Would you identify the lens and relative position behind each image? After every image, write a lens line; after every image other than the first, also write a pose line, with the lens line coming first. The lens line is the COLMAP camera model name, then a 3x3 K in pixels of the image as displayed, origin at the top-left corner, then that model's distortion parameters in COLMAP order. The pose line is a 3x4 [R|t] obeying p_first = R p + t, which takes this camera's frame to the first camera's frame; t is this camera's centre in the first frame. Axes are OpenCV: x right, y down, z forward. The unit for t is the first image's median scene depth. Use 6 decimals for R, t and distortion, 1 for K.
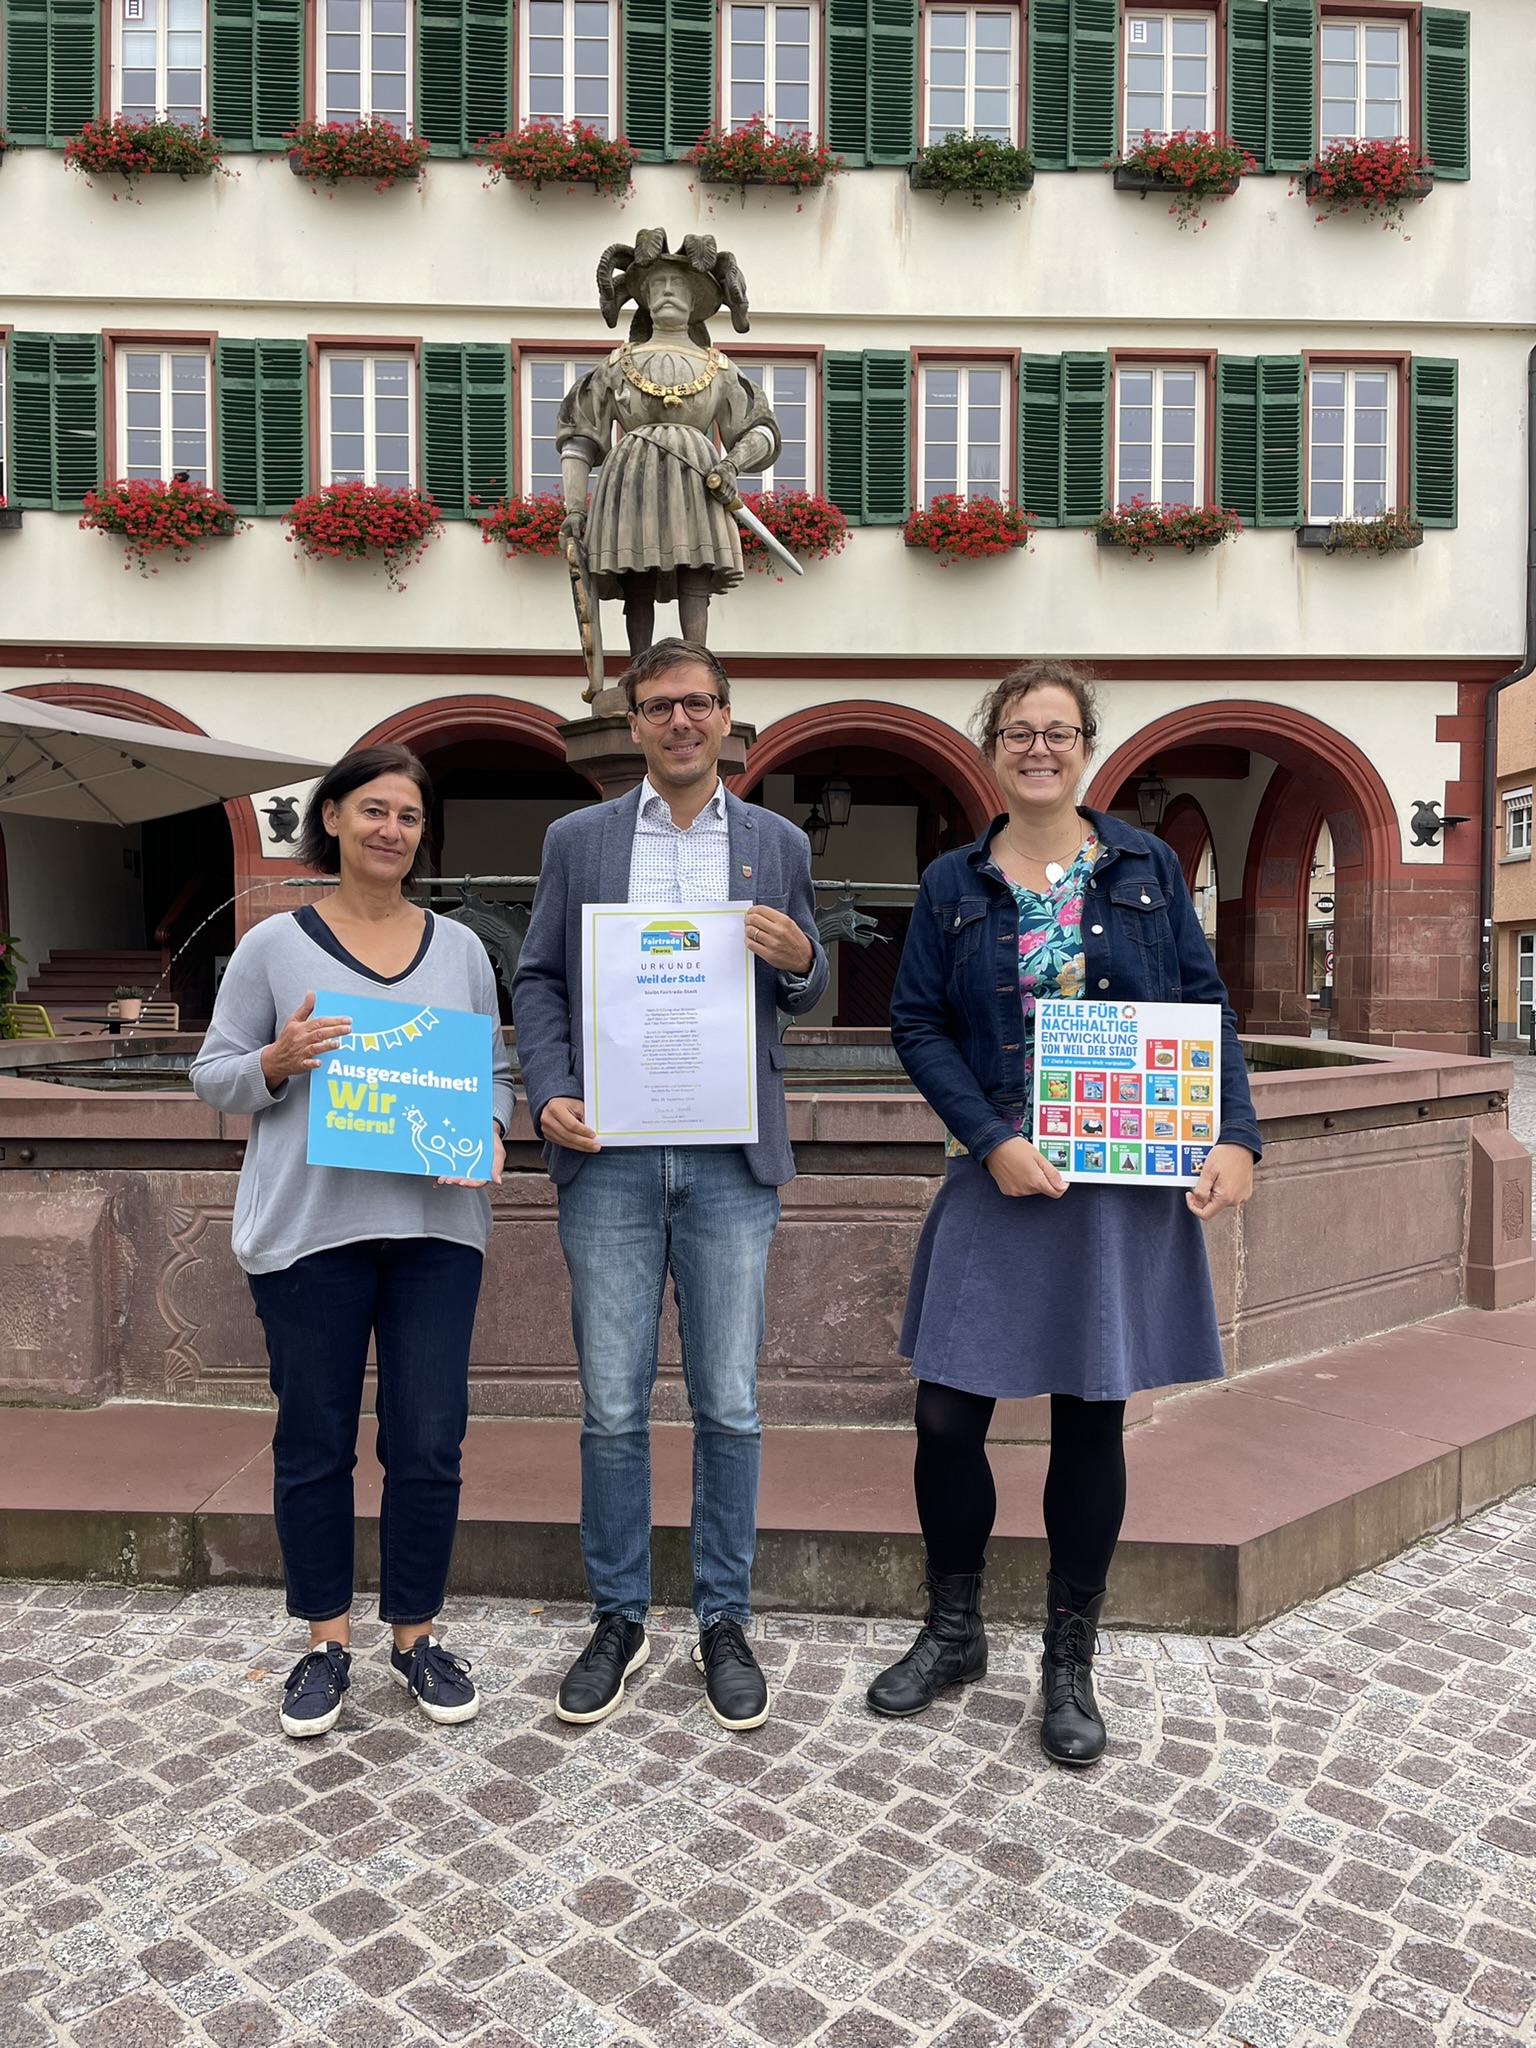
lens RADIAL K [[1543.0, 0, 758.6], [0, 1543.0, 1028.8], [0, 0, 1]] dist [0.068216, -0.093388]
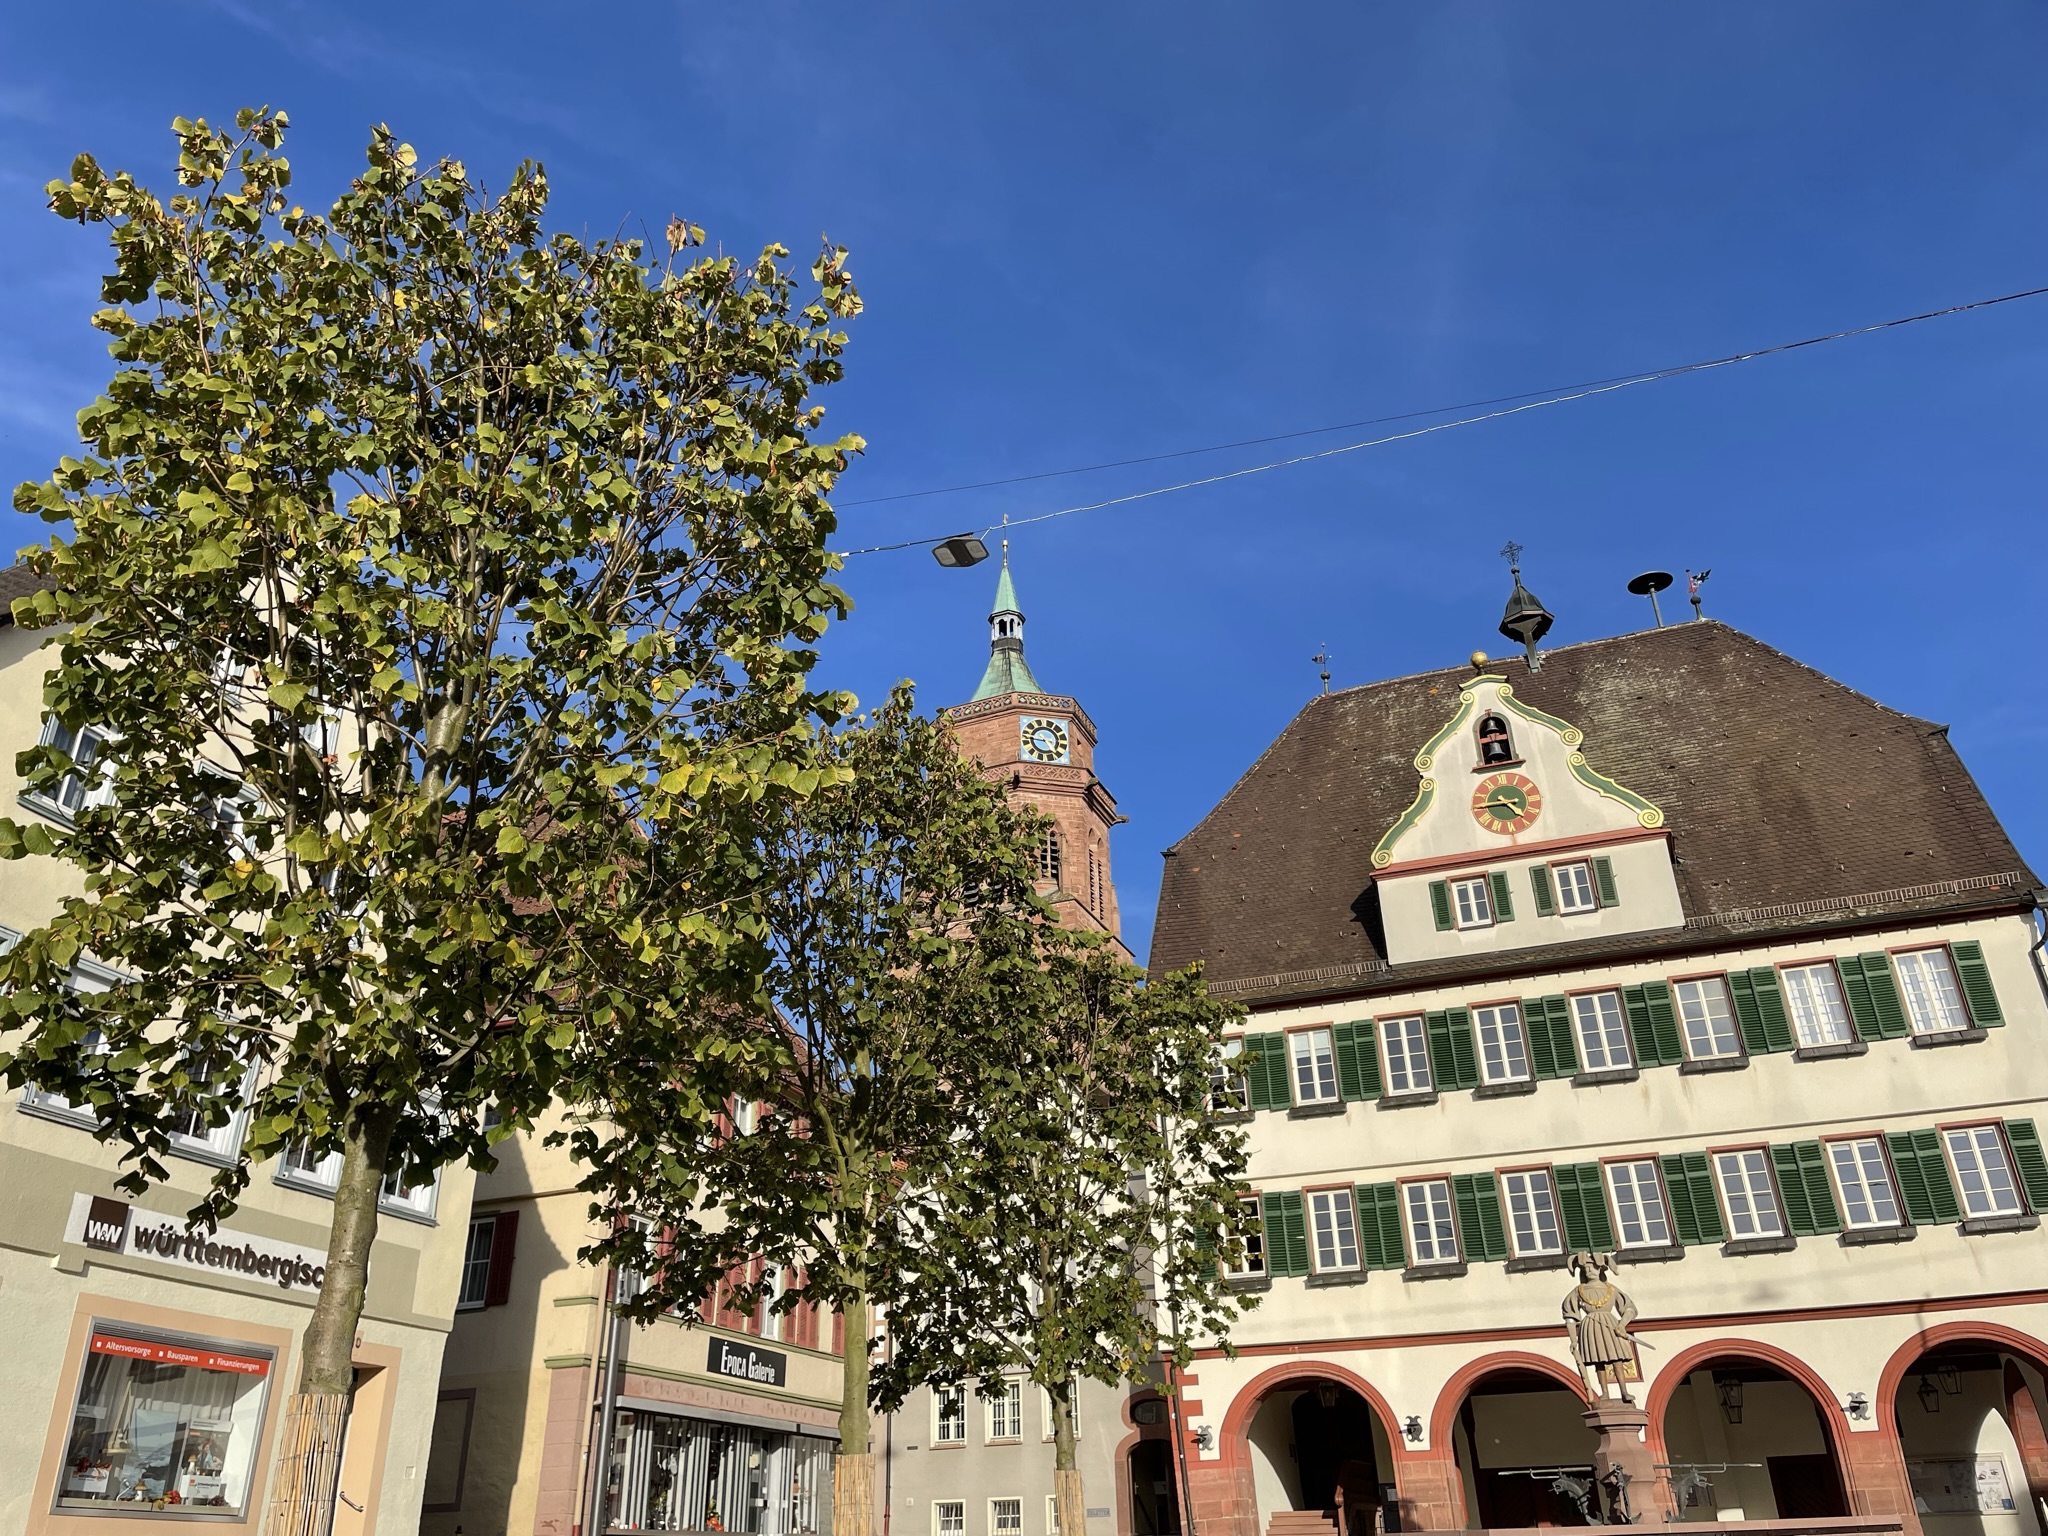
lens RADIAL K [[1543.0, 0, 989.9], [0, 1543.0, 753.9], [0, 0, 1]] dist [0.068216, -0.093388]
pose [[0.908500, -0.213159, -0.359433, 0.091889], [0.005717, 0.866381, -0.499351, 0.106911], [0.417847, 0.451606, 0.788325, -1.159603]]
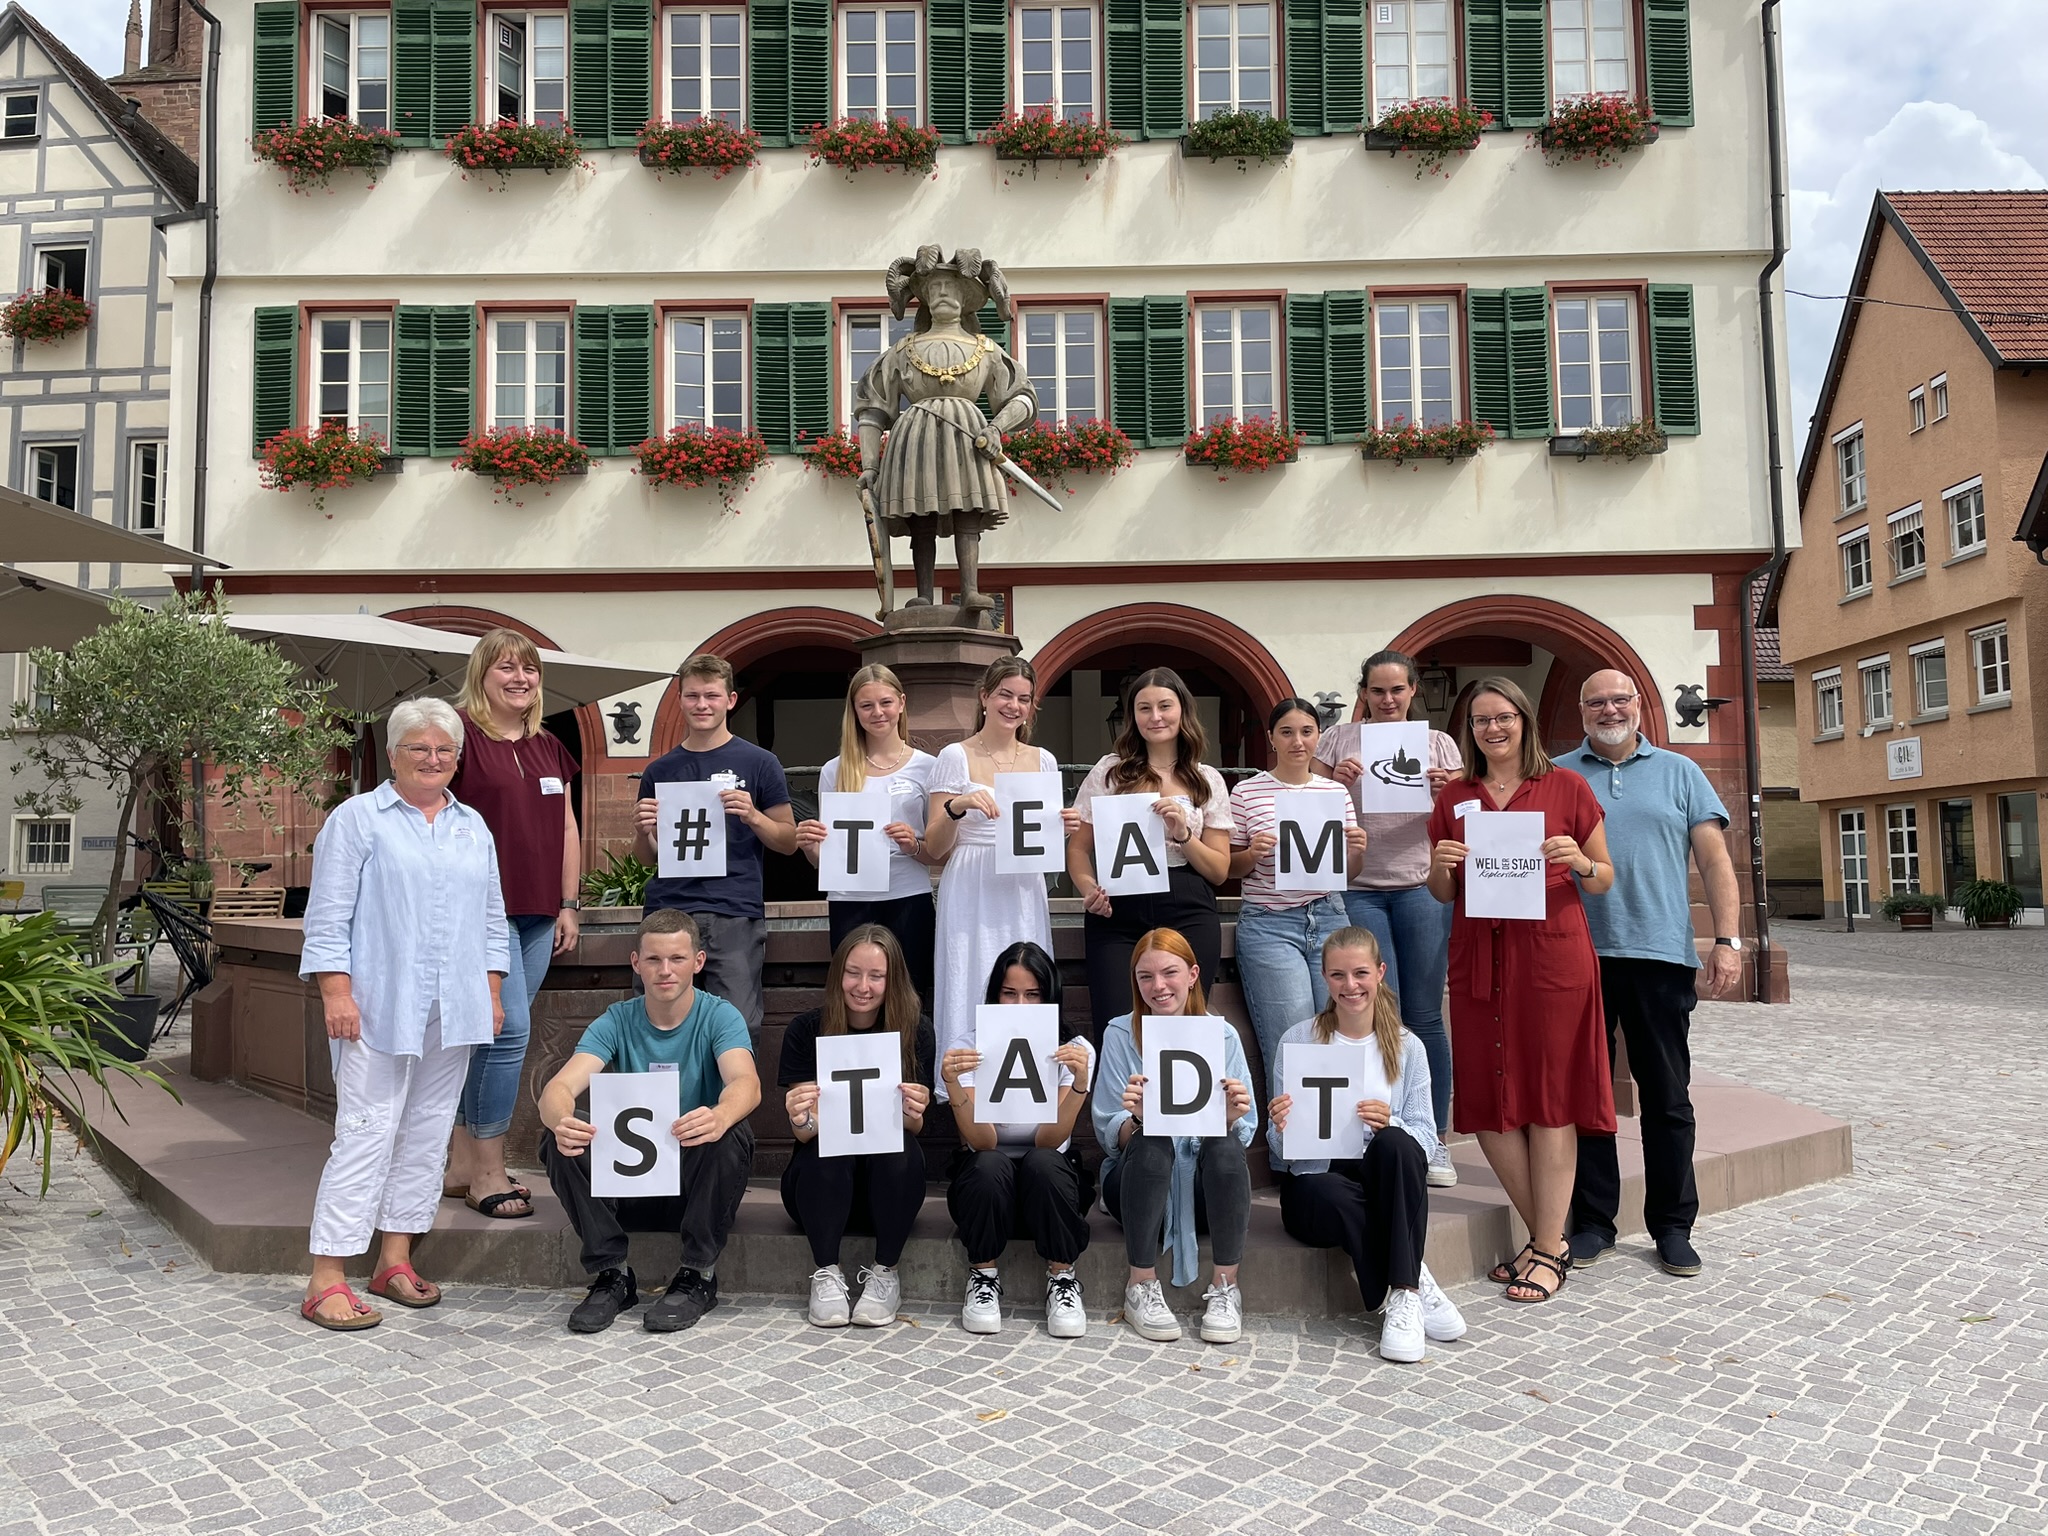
lens RADIAL K [[1543.0, 0, 1006.5], [0, 1543.0, 754.7], [0, 0, 1]] dist [0.068216, -0.093388]
pose [[0.998427, -0.018425, -0.052962, 0.021757], [0.012656, 0.994149, -0.107275, 0.009506], [0.054629, 0.106435, 0.992818, -0.076416]]
